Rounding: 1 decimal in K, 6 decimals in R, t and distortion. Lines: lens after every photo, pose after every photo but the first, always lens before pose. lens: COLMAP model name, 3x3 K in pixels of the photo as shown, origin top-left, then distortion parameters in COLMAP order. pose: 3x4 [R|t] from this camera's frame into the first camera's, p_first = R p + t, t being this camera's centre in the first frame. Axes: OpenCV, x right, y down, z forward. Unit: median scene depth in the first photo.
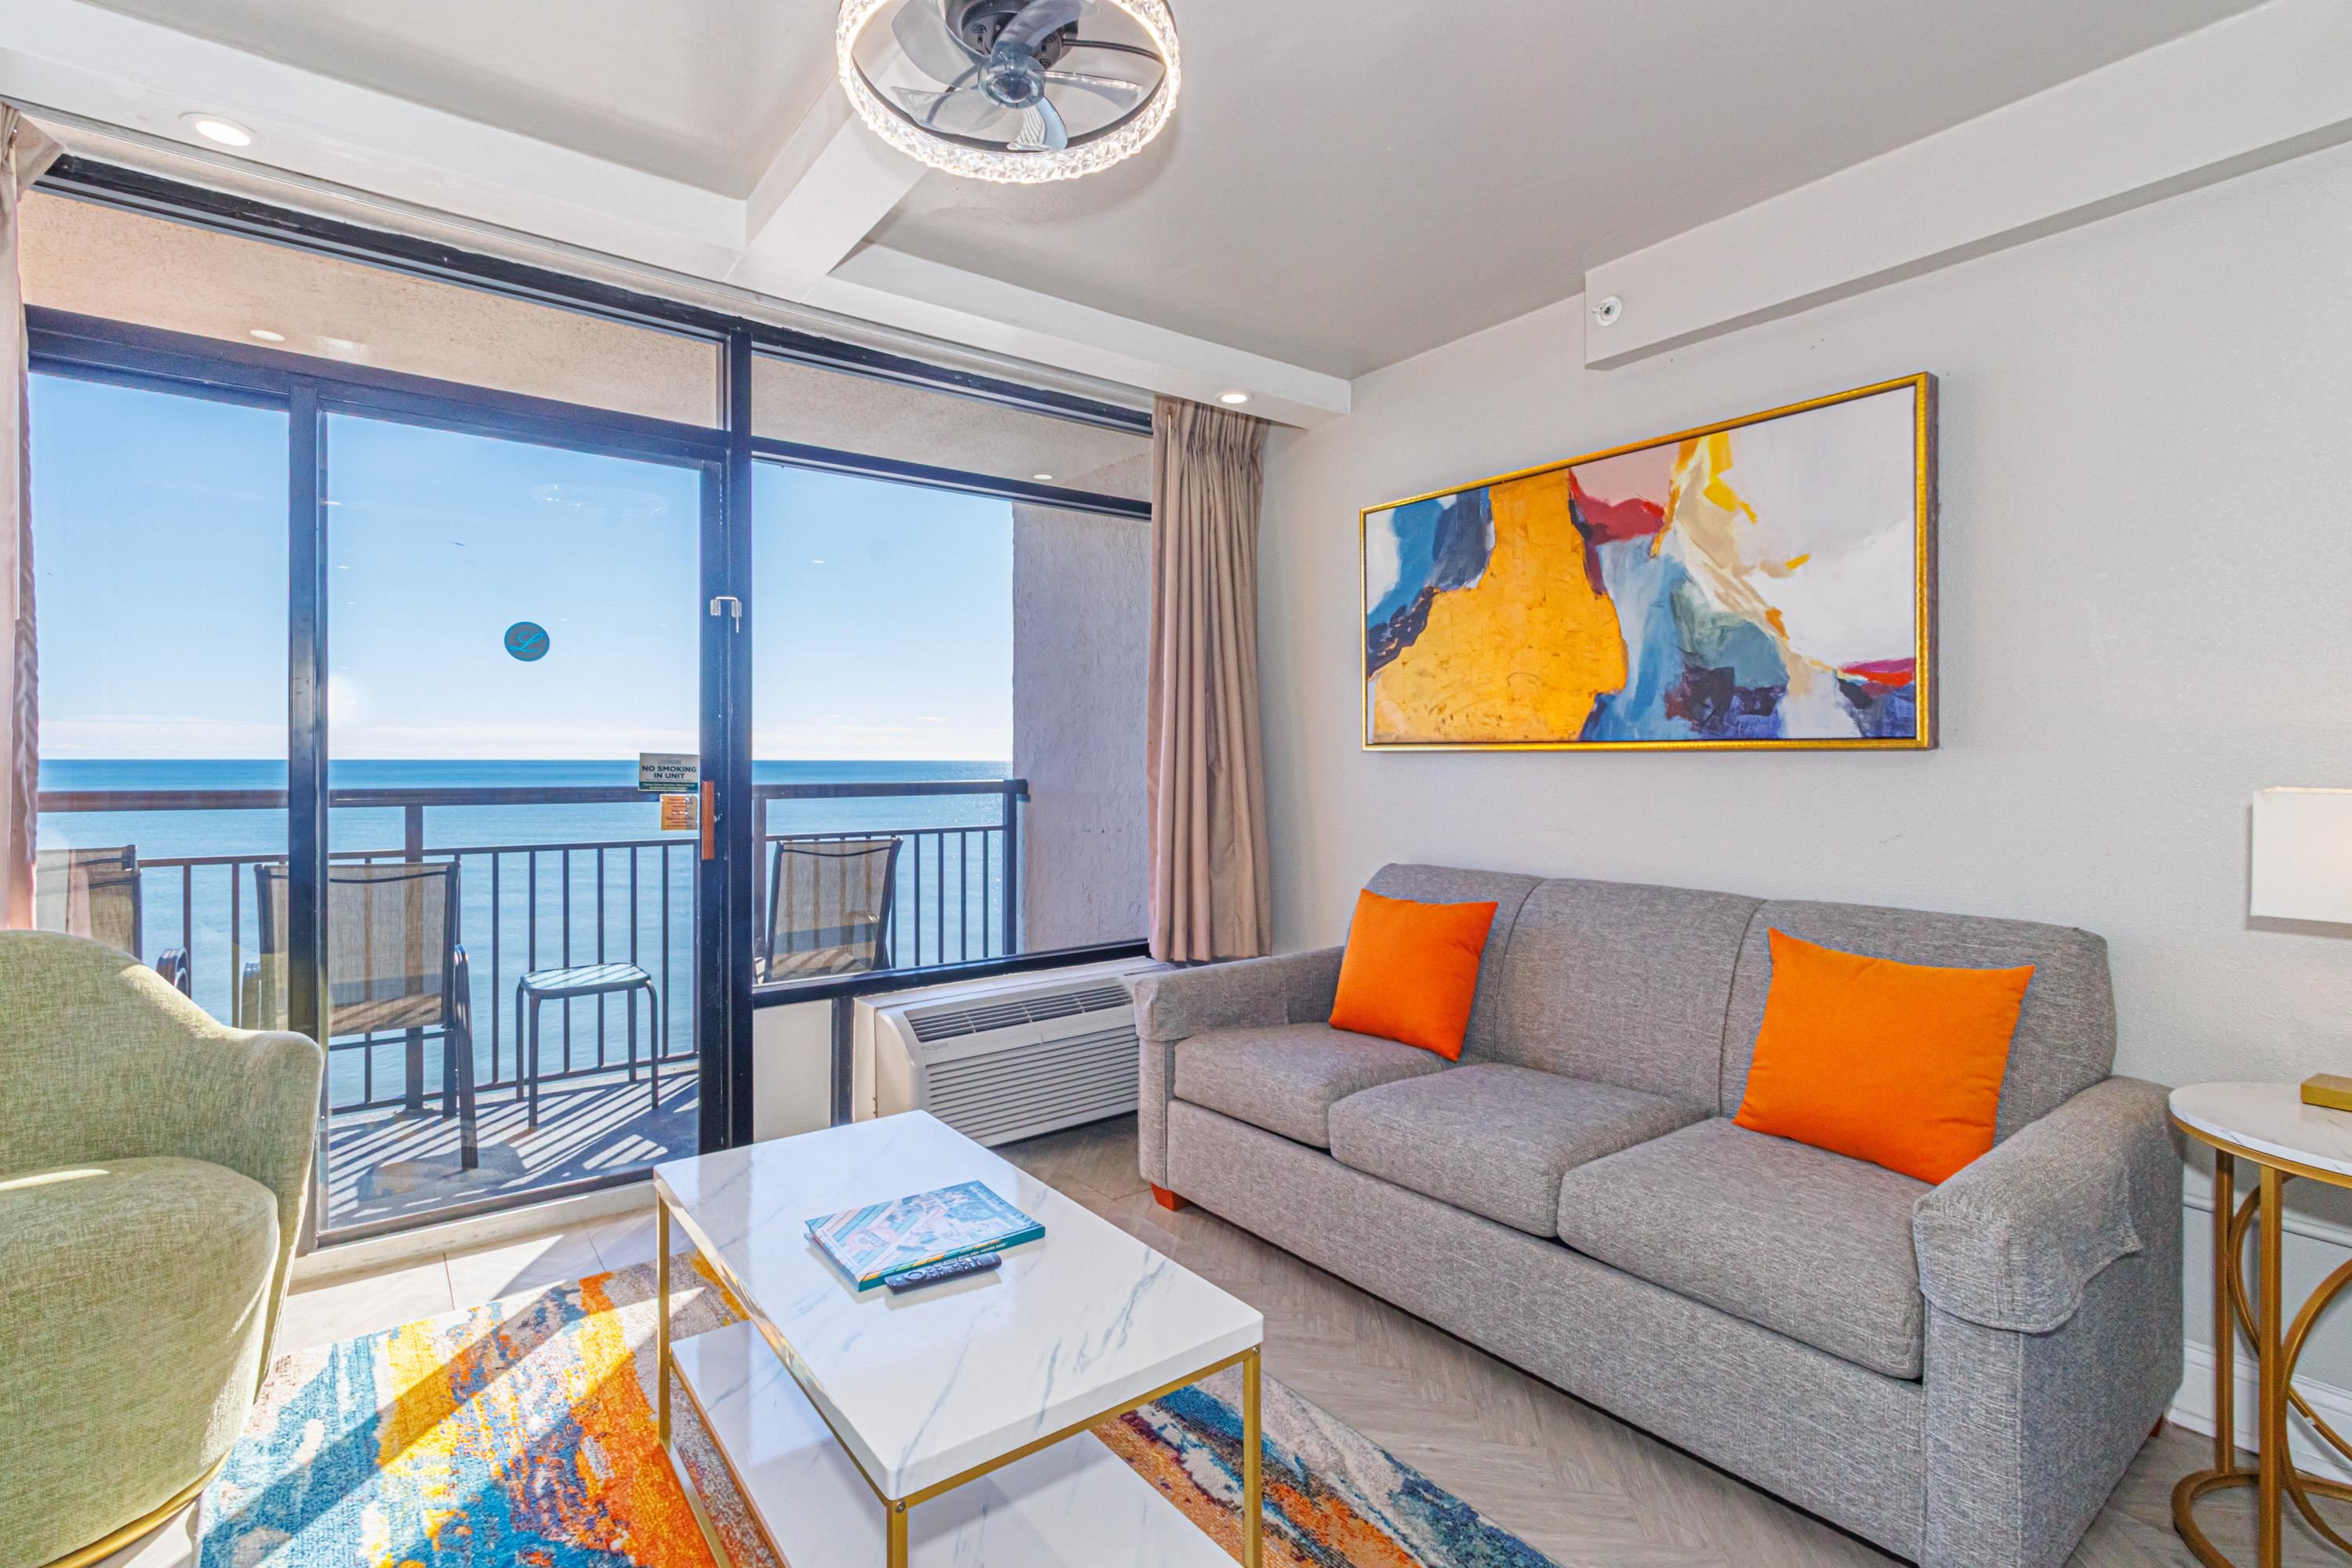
lens RADIAL K [[1085.2, 0, 1177.3], [0, 1085.2, 762.8], [0, 0, 1]] dist [-0.000251, -0.000309]
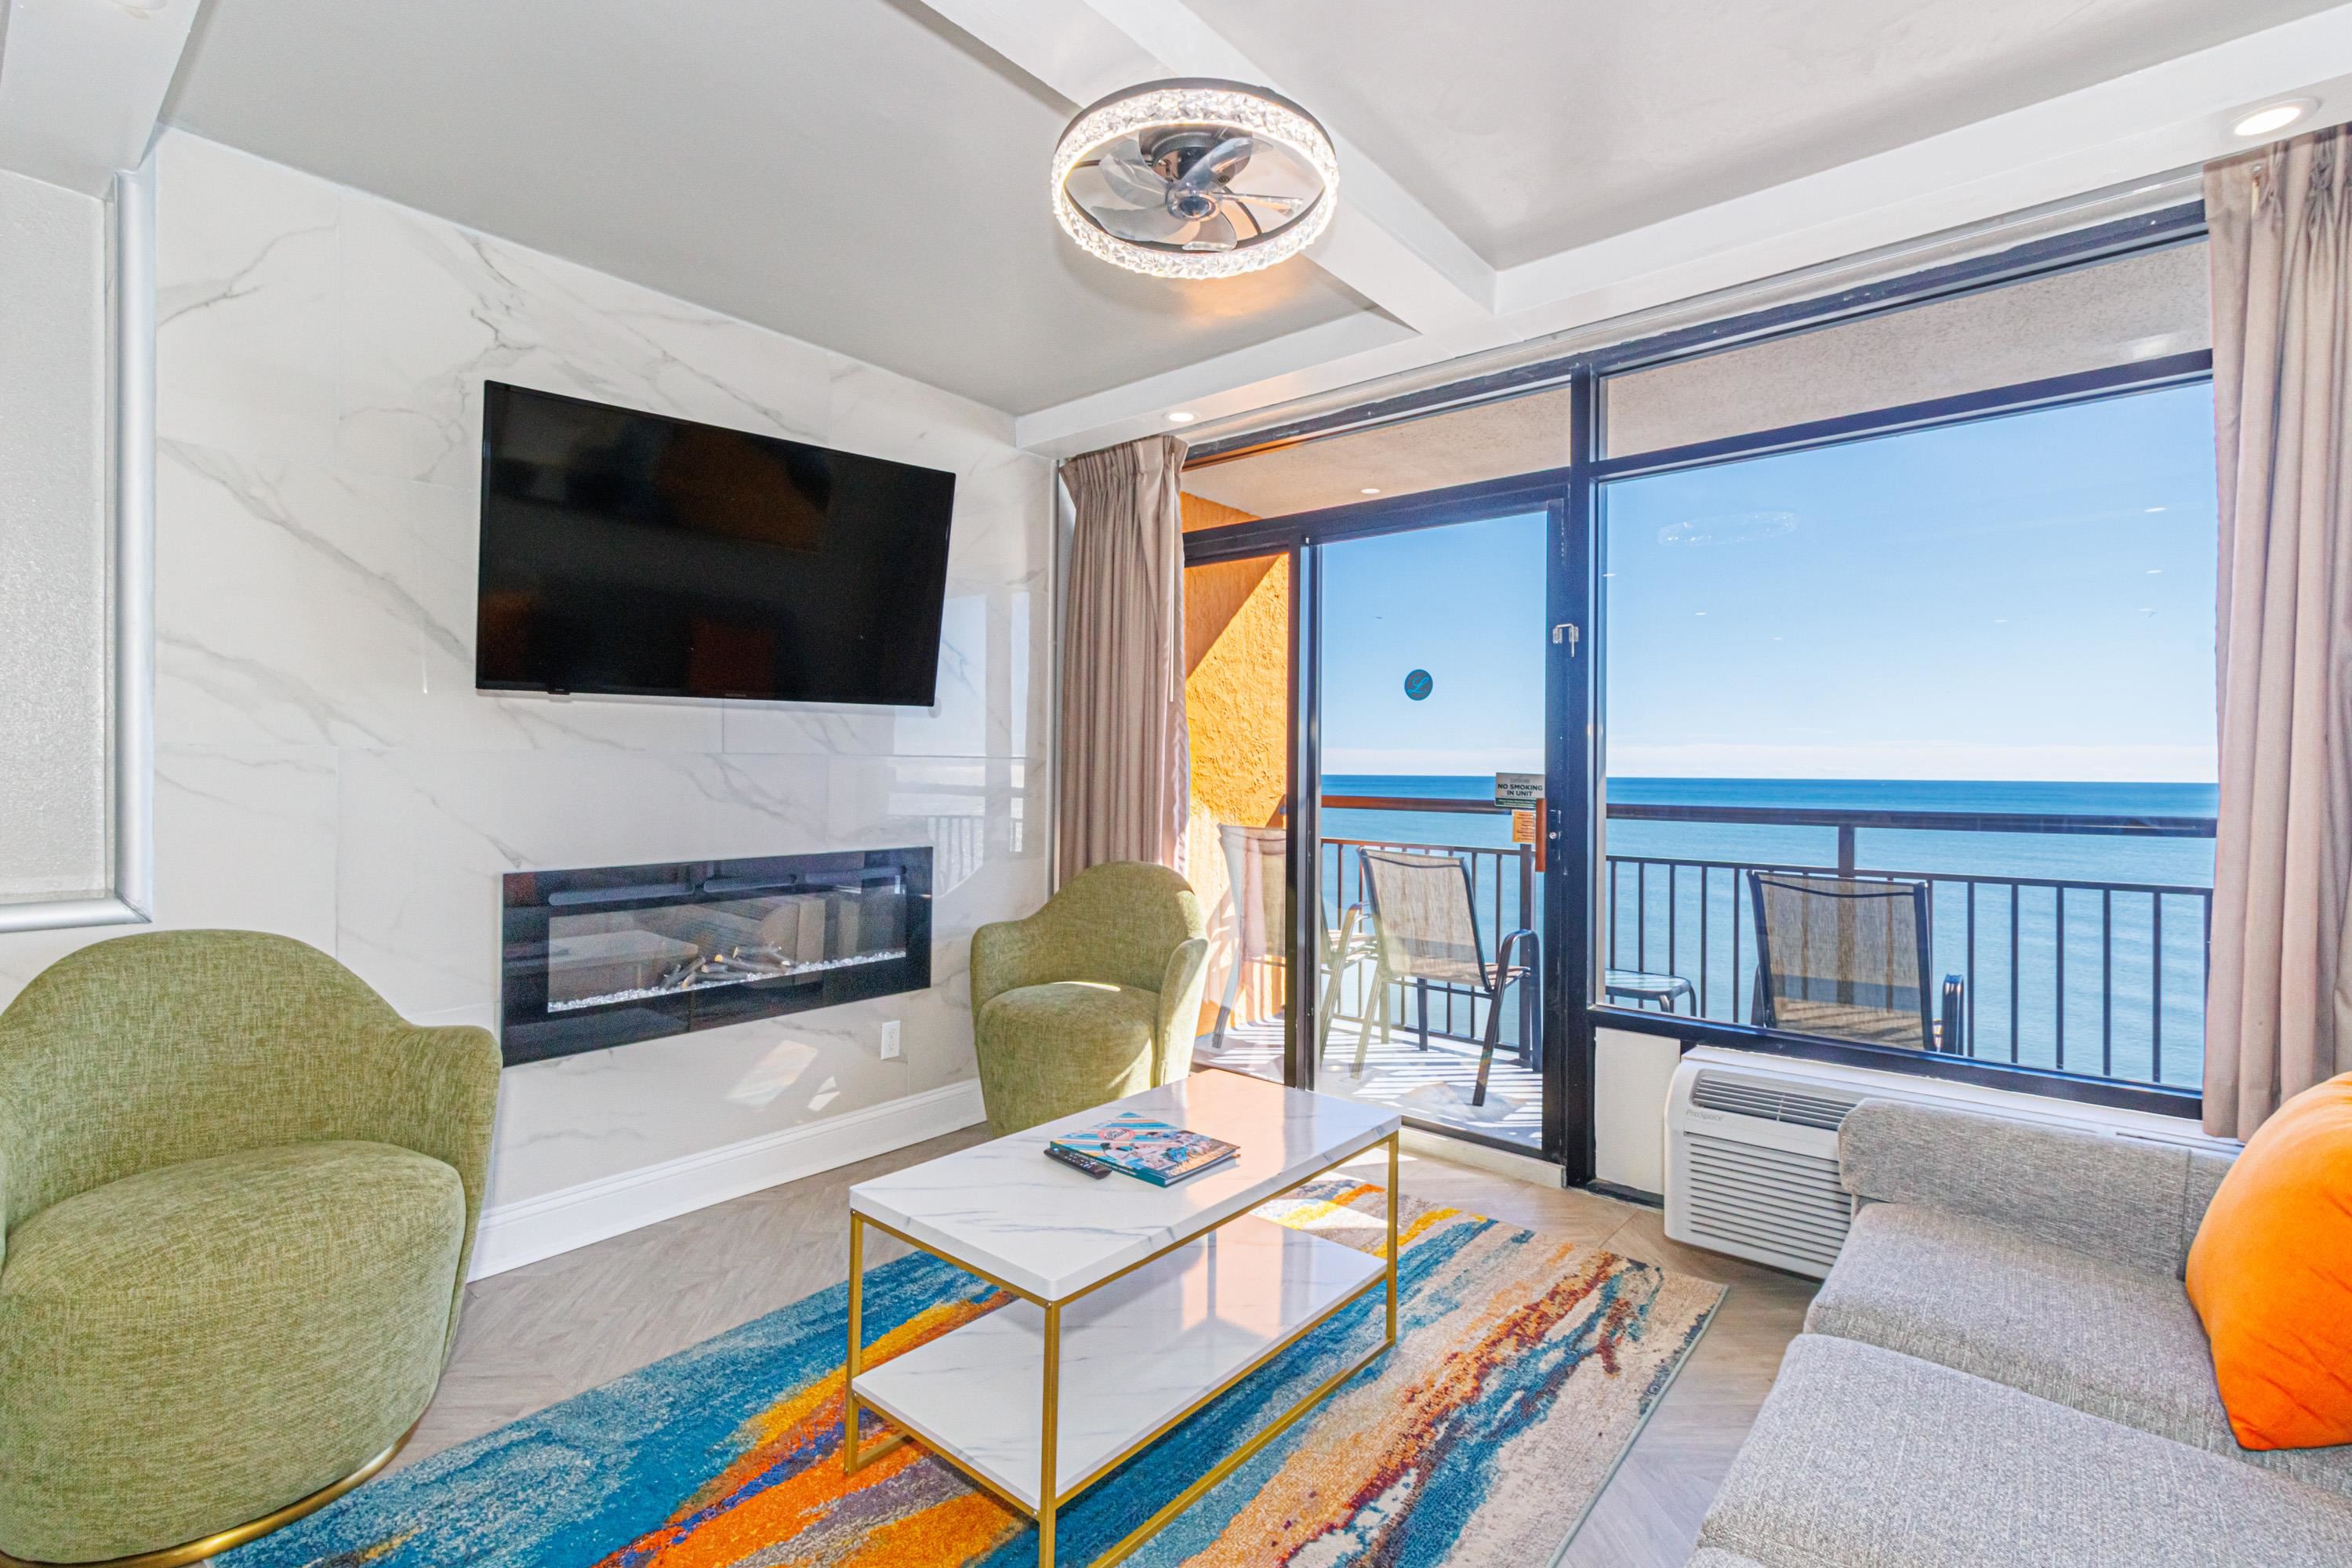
lens RADIAL K [[1095.9, 0, 1162.5], [0, 1095.9, 775.4], [0, 0, 1]] dist [0.001599, 0.000032]
pose [[0.211221, 0.001791, -0.977437, 0.536064], [-0.012547, 0.999921, -0.000880, -0.000509], [0.977358, 0.012449, 0.211226, 0.393093]]
